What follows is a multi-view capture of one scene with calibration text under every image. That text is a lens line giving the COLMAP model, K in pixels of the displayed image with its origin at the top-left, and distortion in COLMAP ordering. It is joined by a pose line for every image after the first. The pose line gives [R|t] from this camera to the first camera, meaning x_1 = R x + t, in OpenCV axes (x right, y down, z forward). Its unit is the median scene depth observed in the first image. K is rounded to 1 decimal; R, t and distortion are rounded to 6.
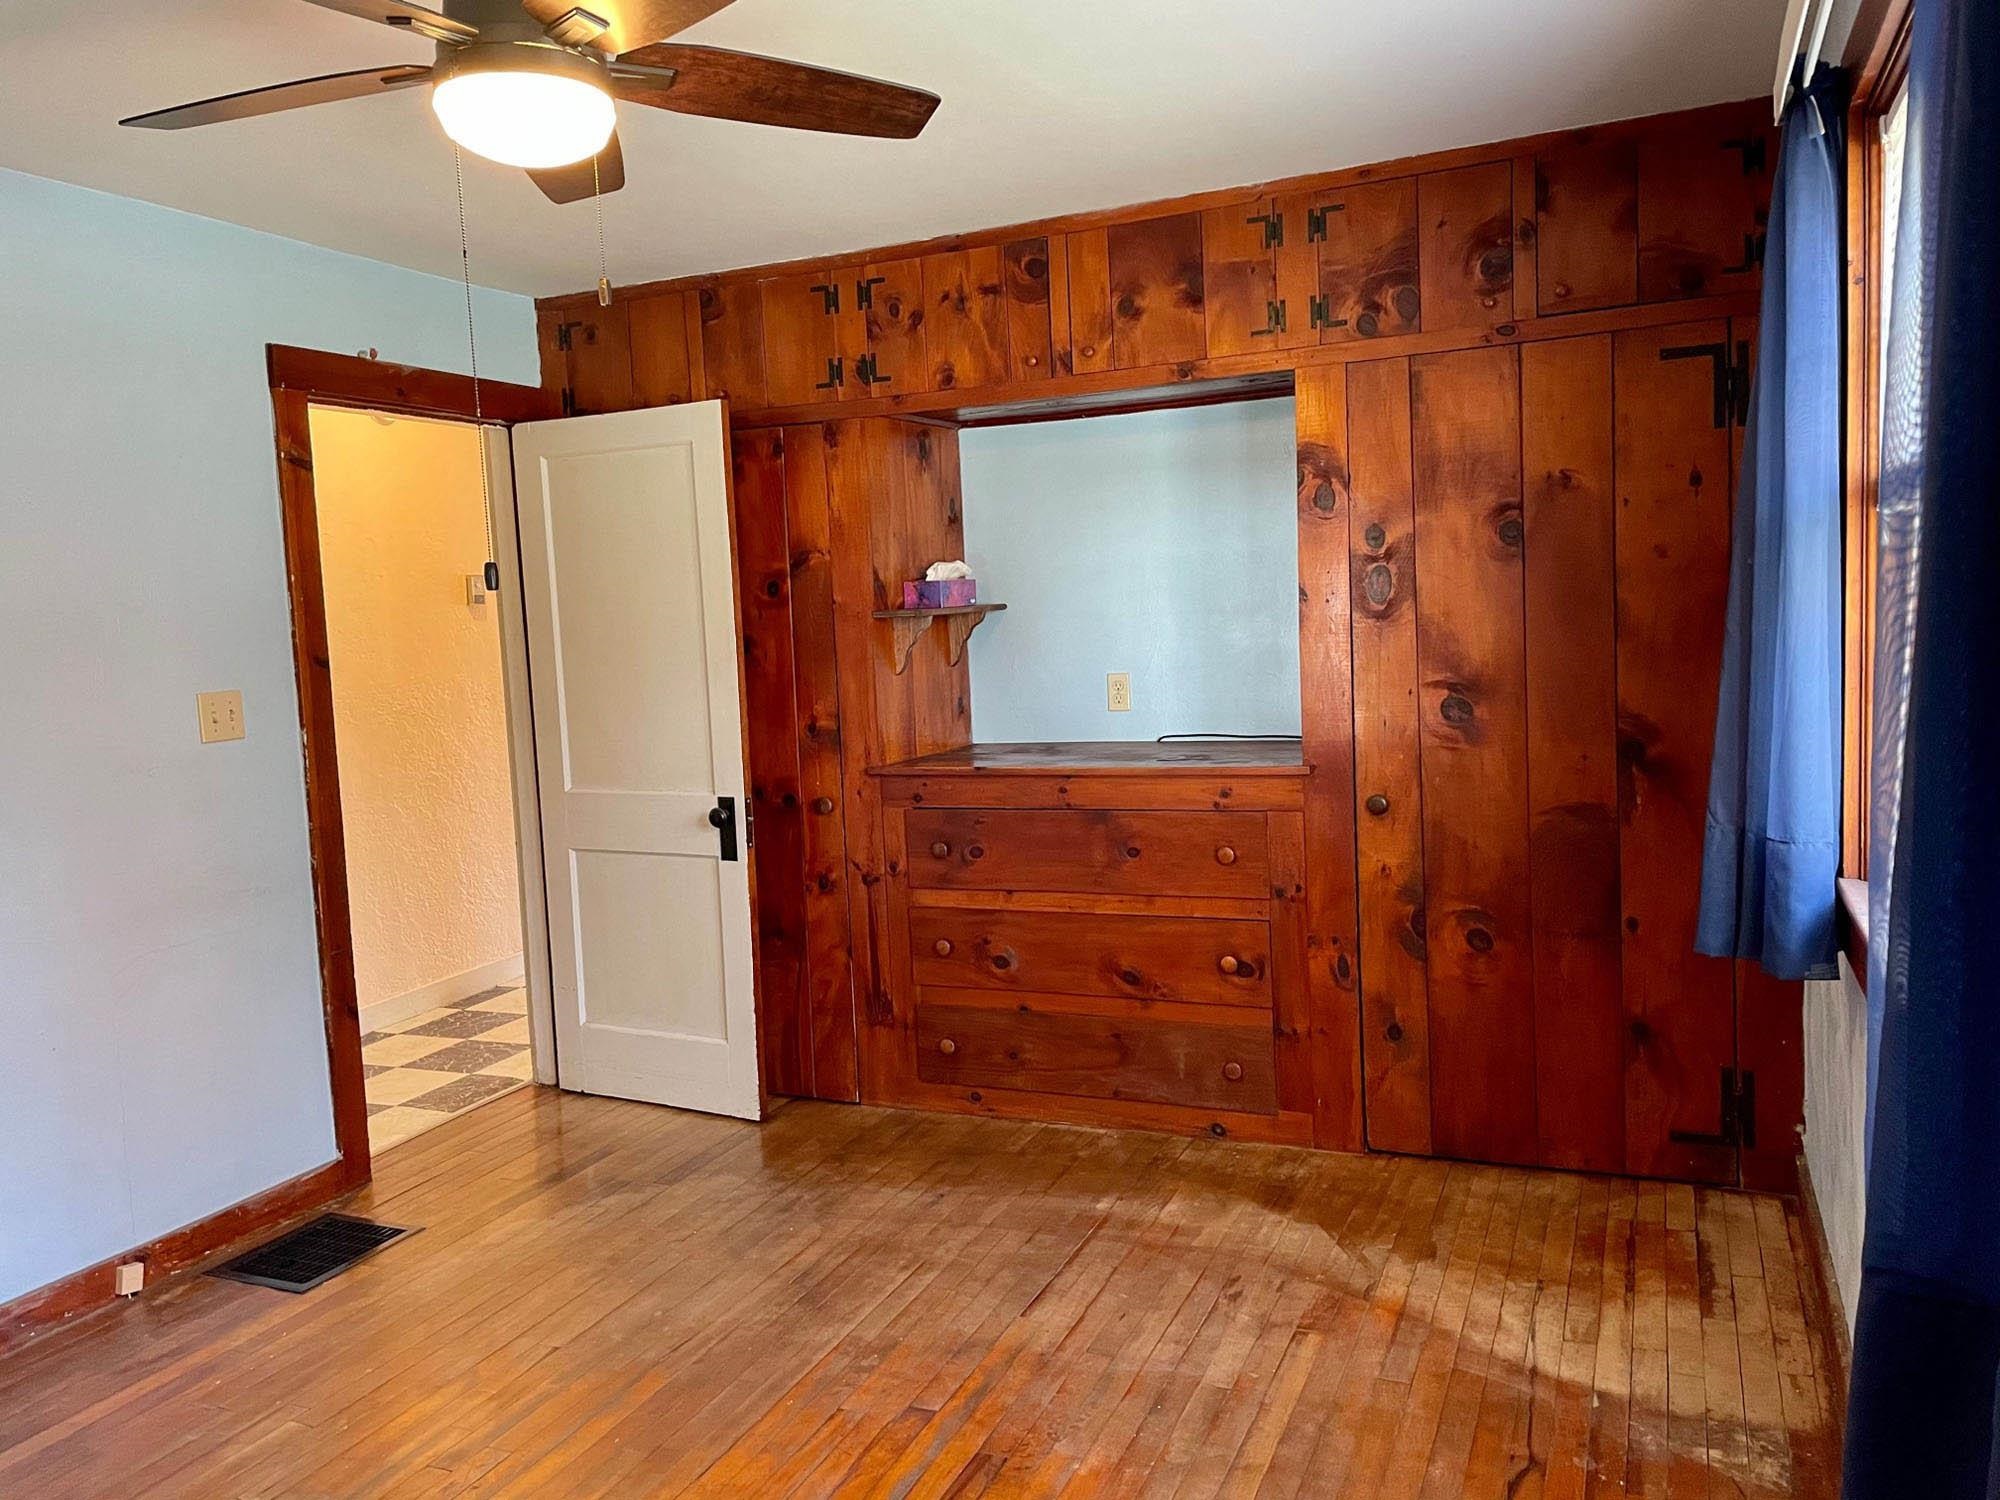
lens RADIAL K [[1470.8, 0, 991.5], [0, 1470.8, 721.0], [0, 0, 1]] dist [0.089352, -0.107986]
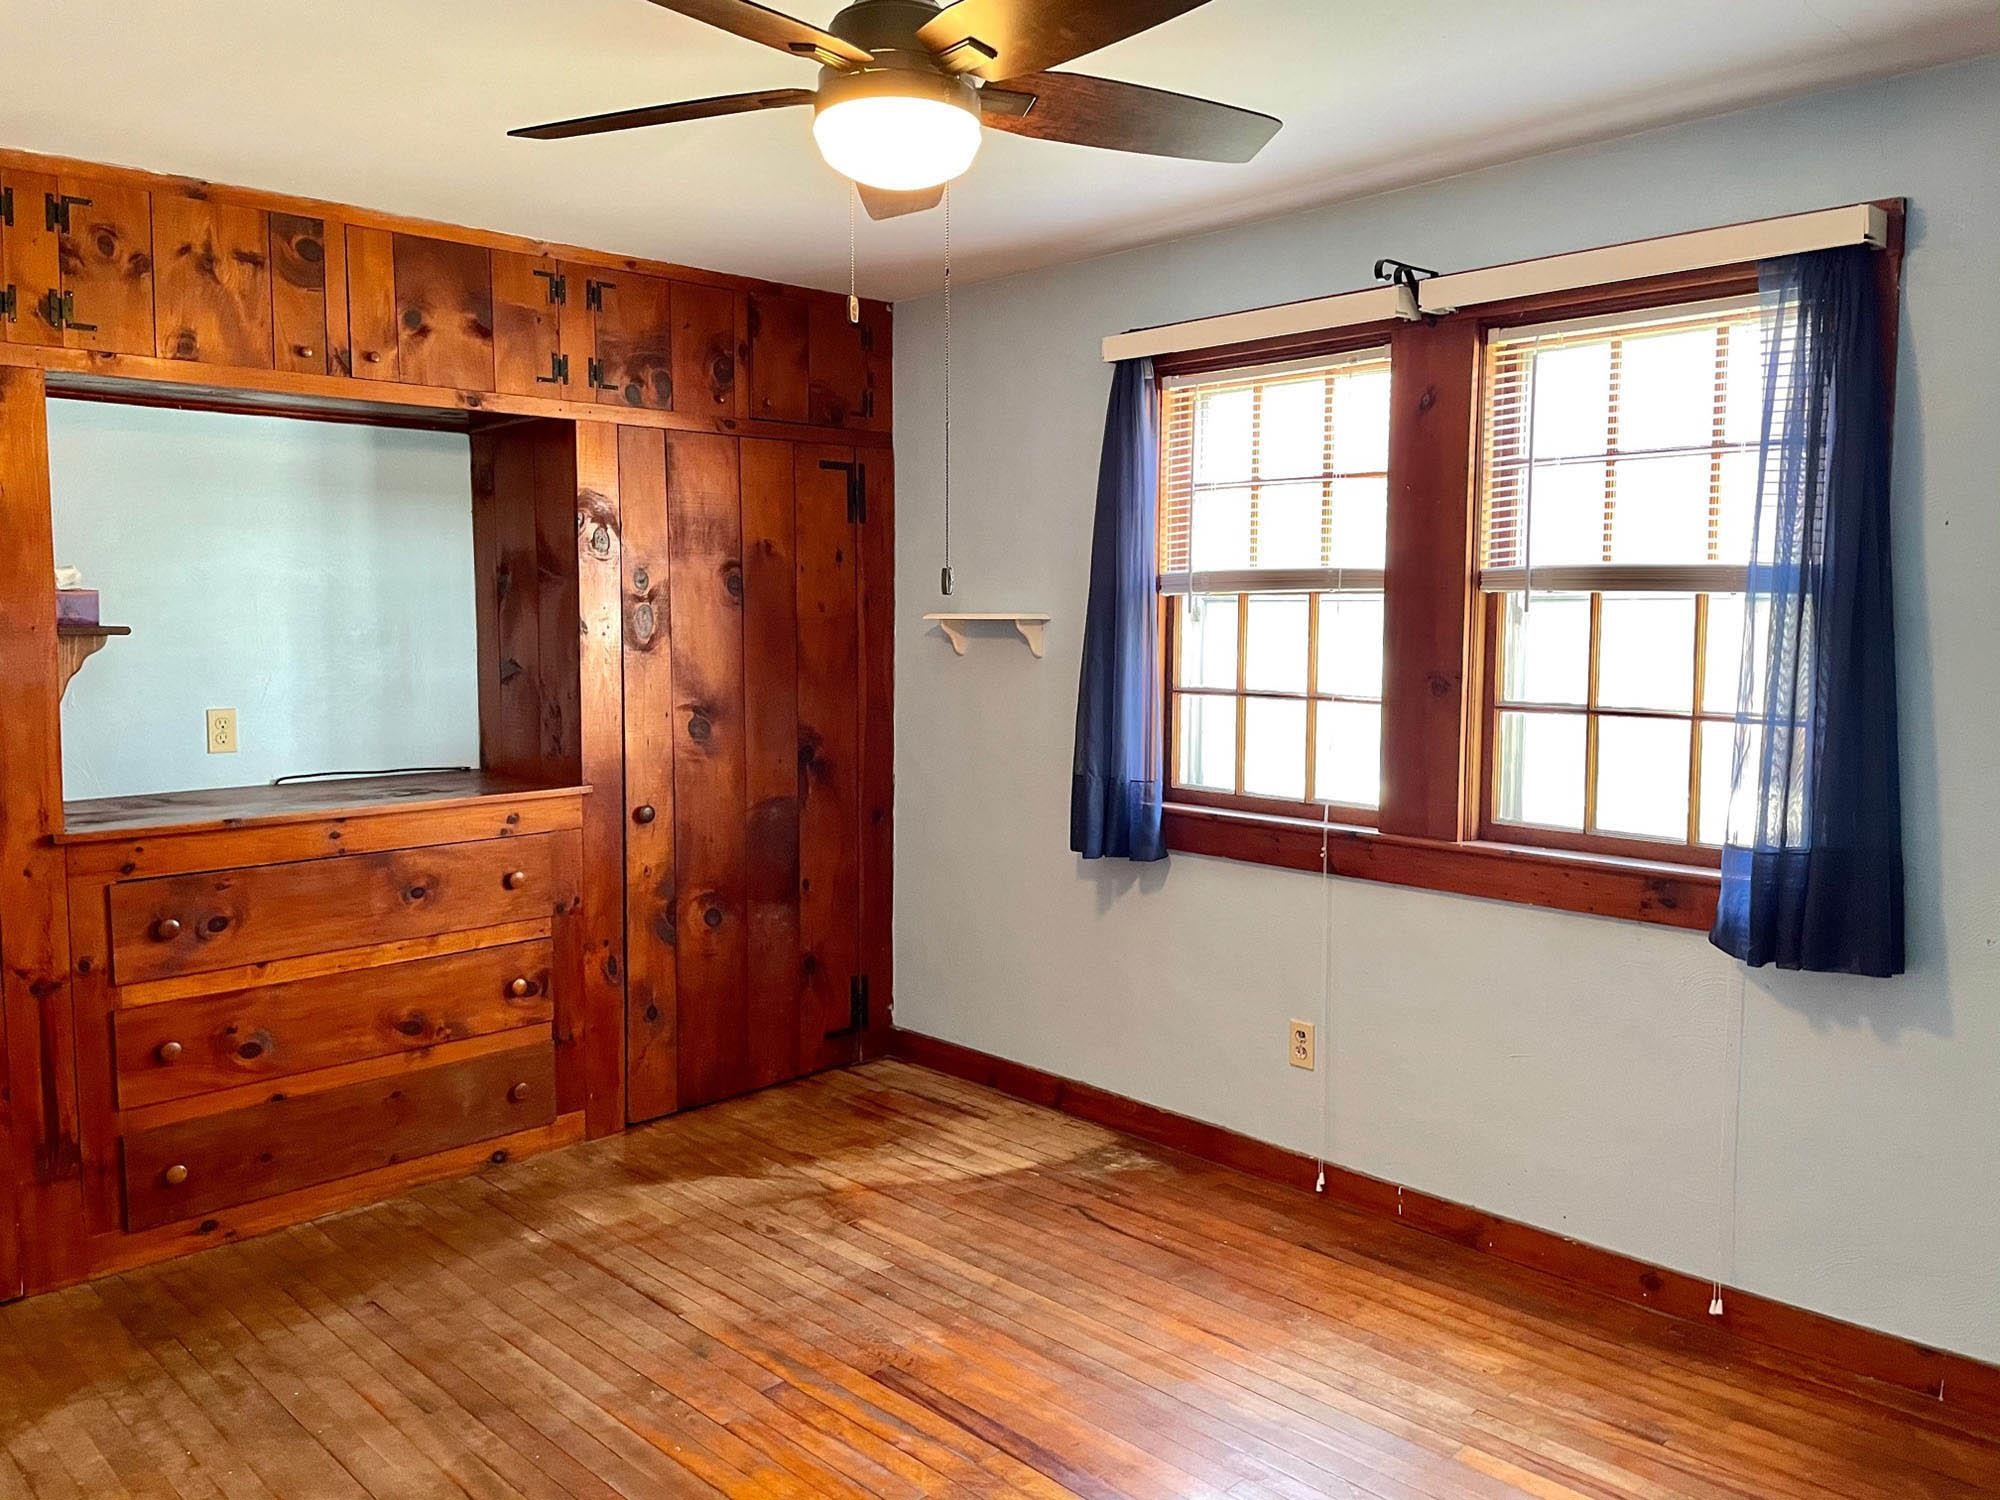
lens RADIAL K [[1470.8, 0, 991.5], [0, 1470.8, 721.0], [0, 0, 1]] dist [0.089352, -0.107986]
pose [[0.400020, -0.021525, 0.916254, -0.682743], [0.056335, 0.998411, -0.001139, 0.001242], [-0.914773, 0.052073, 0.400597, 0.299054]]
